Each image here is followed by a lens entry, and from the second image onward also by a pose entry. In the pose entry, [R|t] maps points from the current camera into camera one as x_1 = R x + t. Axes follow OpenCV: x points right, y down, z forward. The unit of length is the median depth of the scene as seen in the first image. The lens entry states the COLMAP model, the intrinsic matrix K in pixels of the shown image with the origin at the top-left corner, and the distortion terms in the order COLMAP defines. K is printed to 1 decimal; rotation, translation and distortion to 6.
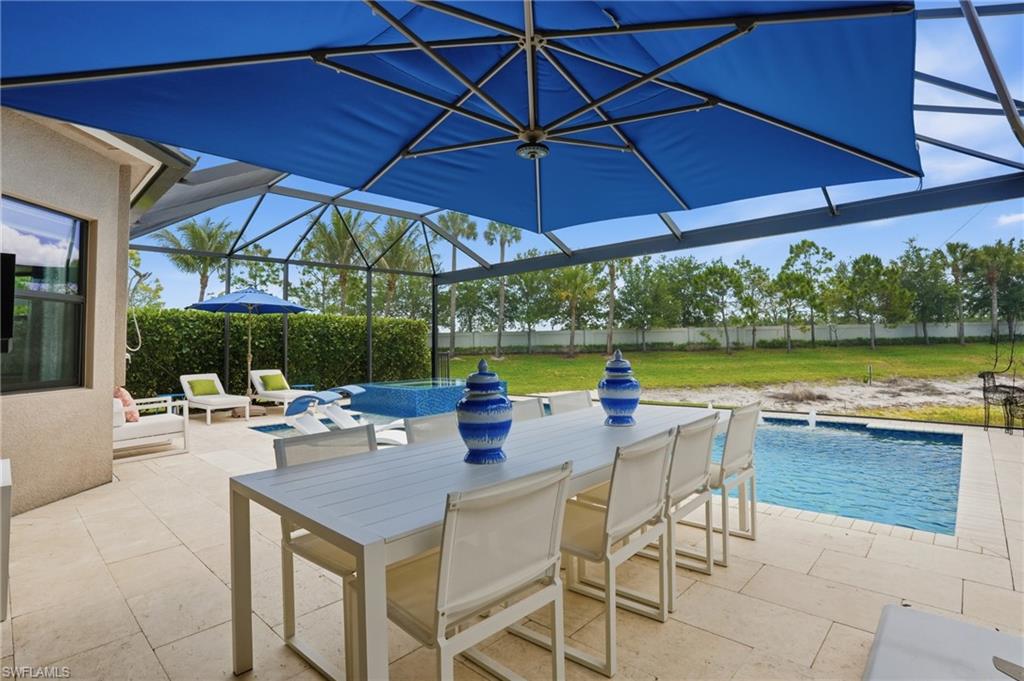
lens RADIAL K [[503.5, 0, 508.6], [0, 503.5, 329.2], [0, 0, 1]] dist [-0.001610, -0.000355]
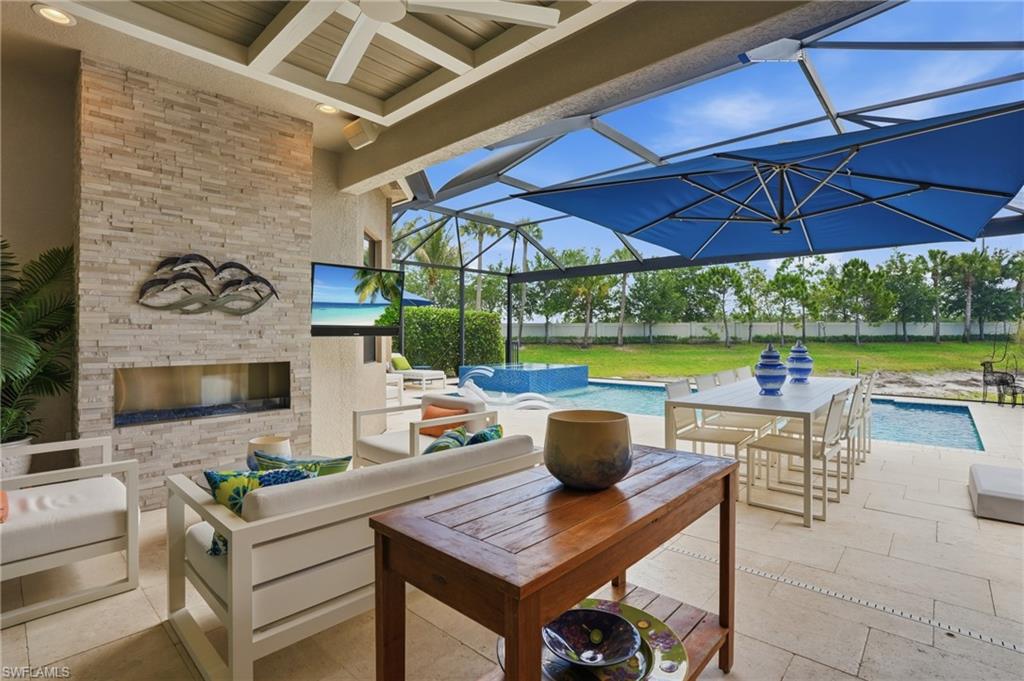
lens RADIAL K [[477.5, 0, 512.0], [0, 477.5, 340.5], [0, 0, 1]] dist [-0.002869, 0.000053]
pose [[0.999769, 0.017683, 0.012248, -0.045124], [-0.018189, 0.998930, 0.042516, -0.001394], [-0.011483, -0.042729, 0.999021, -0.034483]]
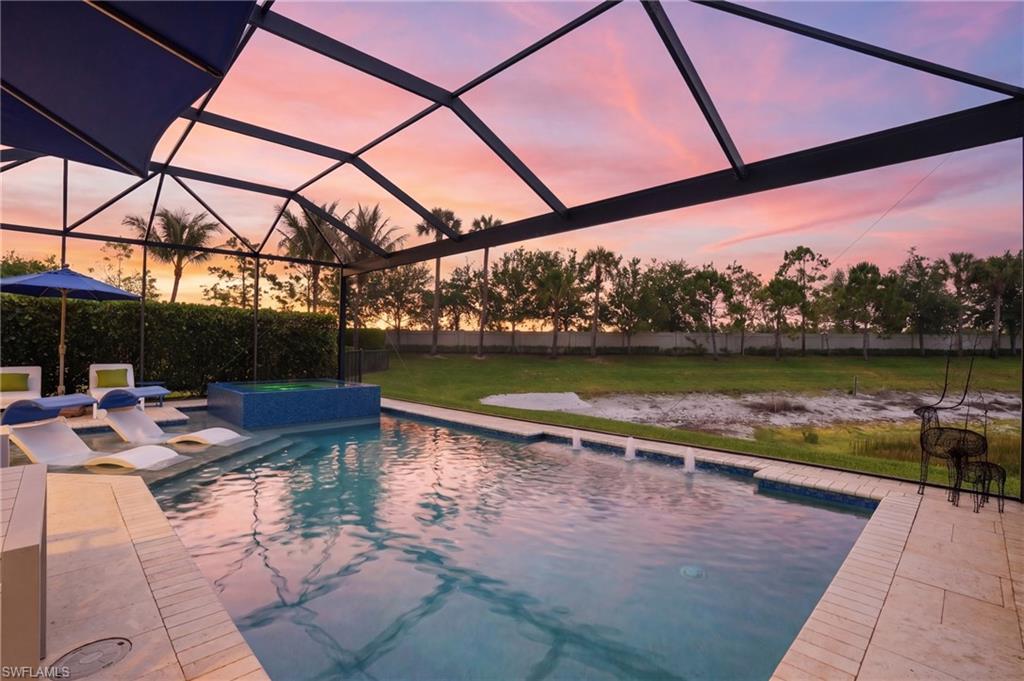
lens RADIAL K [[477.5, 0, 512.0], [0, 477.5, 340.5], [0, 0, 1]] dist [-0.002869, 0.000053]
pose [[0.998860, 0.029253, -0.037718, 0.072837], [-0.028351, 0.999304, 0.024243, -0.000509], [0.038401, -0.023146, 0.998994, 0.050400]]
